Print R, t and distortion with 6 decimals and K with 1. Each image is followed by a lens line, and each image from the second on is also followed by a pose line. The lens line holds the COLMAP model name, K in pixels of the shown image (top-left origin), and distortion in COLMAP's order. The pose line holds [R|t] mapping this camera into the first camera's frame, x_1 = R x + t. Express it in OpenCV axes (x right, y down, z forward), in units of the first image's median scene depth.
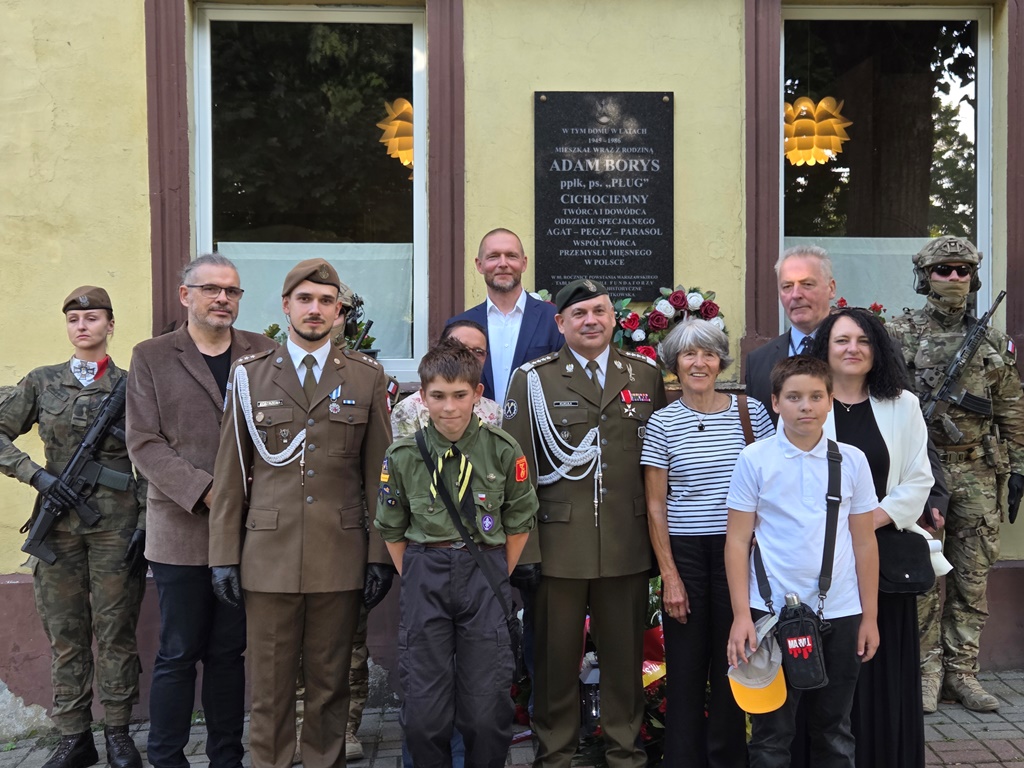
lens RADIAL K [[1439.3, 0, 512.0], [0, 1439.3, 384.0], [0, 0, 1]] dist [0.028864, 0.016735]
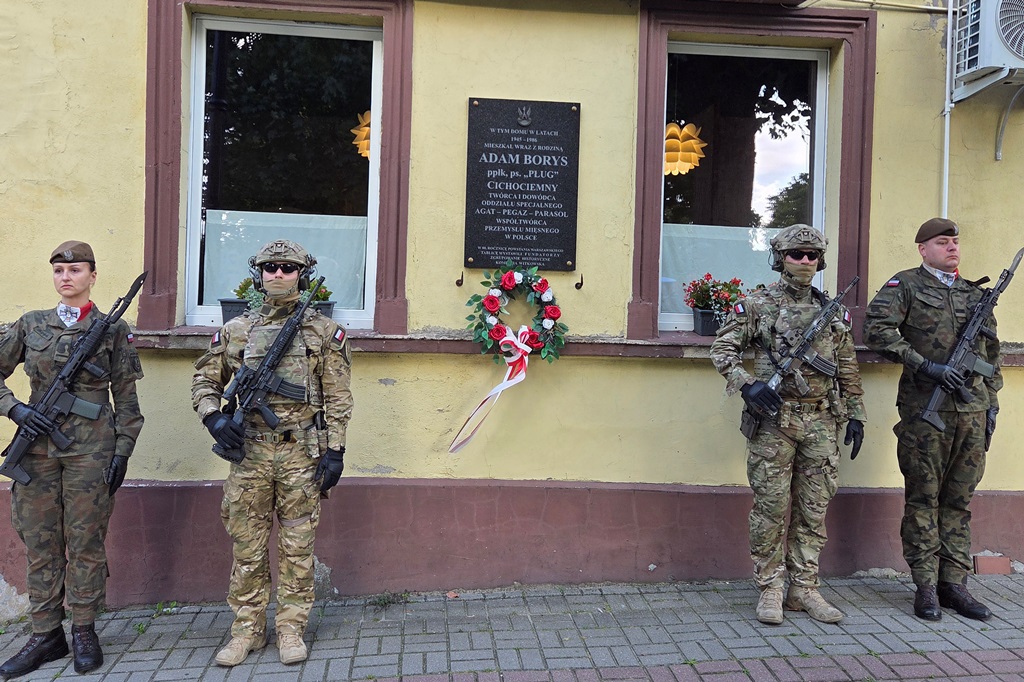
lens RADIAL K [[815.9, 0, 508.8], [0, 815.9, 362.8], [0, 0, 1]] dist [-0.006240, 0.004301]
pose [[0.997909, 0.028476, 0.058024, 0.016155], [-0.031308, 0.998333, 0.048495, -0.010582], [-0.056546, -0.050210, 0.997137, 0.296719]]
